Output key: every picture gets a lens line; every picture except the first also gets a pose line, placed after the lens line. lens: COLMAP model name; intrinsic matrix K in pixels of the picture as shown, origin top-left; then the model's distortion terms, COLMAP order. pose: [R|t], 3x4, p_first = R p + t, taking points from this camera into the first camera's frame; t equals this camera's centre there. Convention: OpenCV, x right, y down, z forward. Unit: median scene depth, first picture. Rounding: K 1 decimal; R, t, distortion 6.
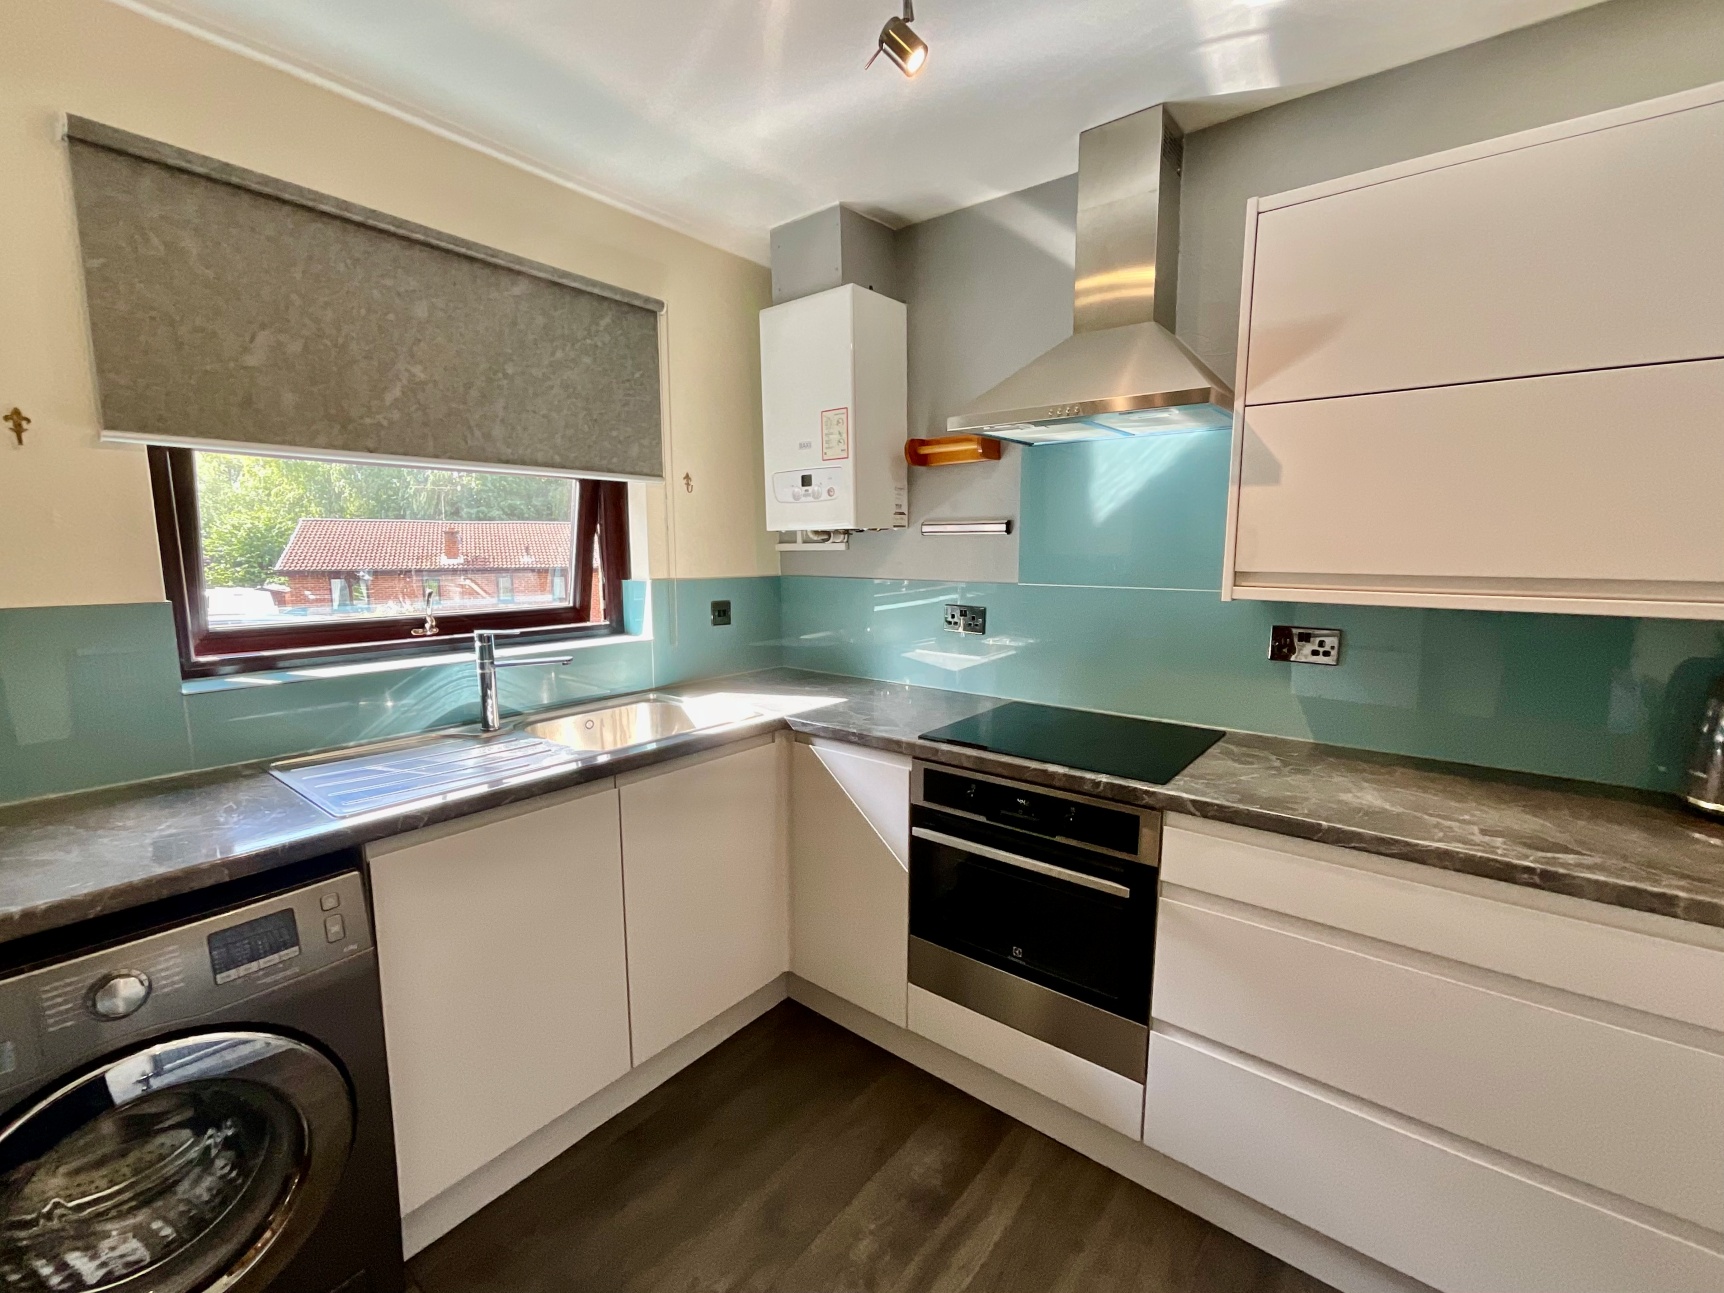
lens RADIAL K [[751.1, 0, 854.5], [0, 751.1, 647.3], [0, 0, 1]] dist [-0.001040, 0.000342]
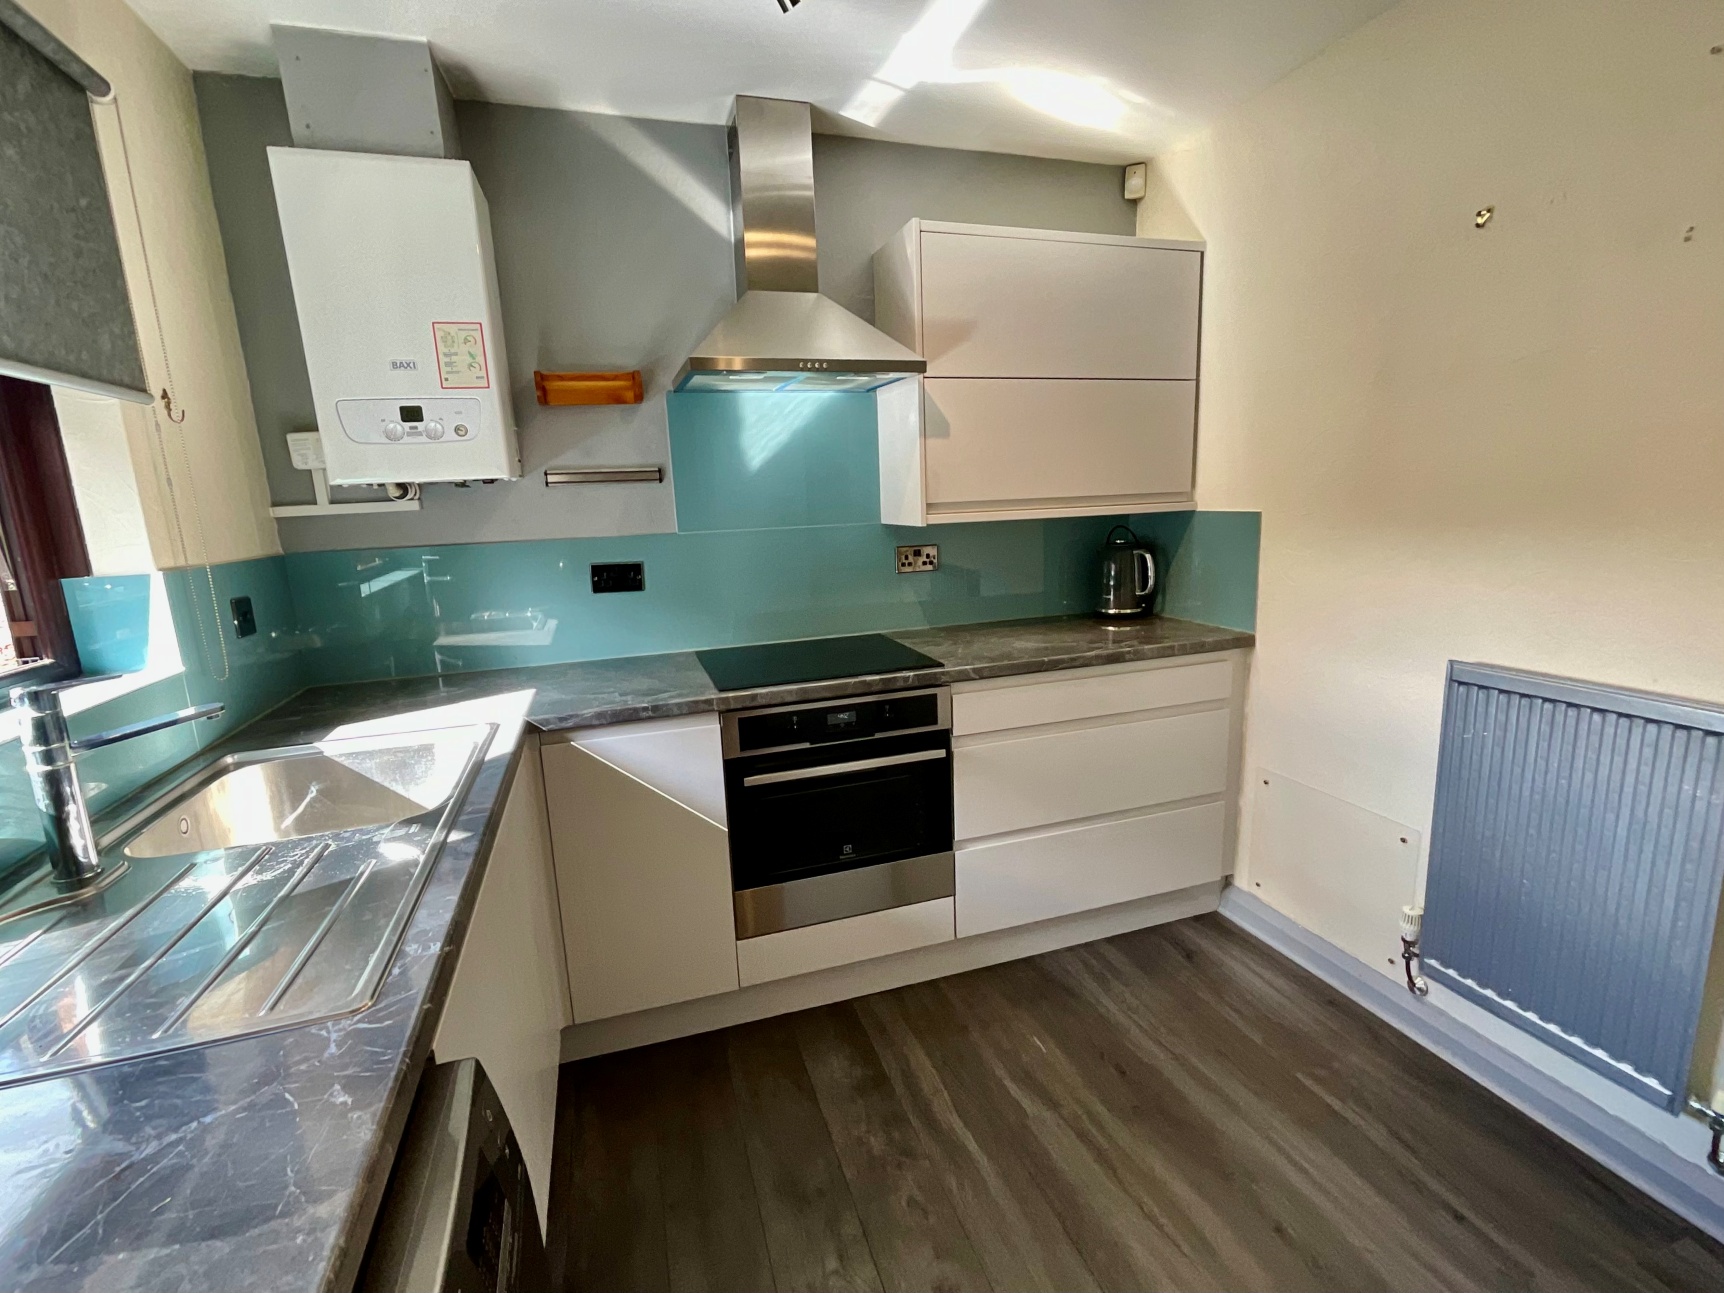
lens RADIAL K [[805.8, 0, 861.8], [0, 805.8, 650.0], [0, 0, 1]] dist [0.001413, 0.000016]
pose [[0.540761, -0.182045, 0.821241, -0.638275], [0.152140, 0.981366, 0.117360, -0.025209], [-0.827303, 0.061480, 0.558381, 0.256179]]
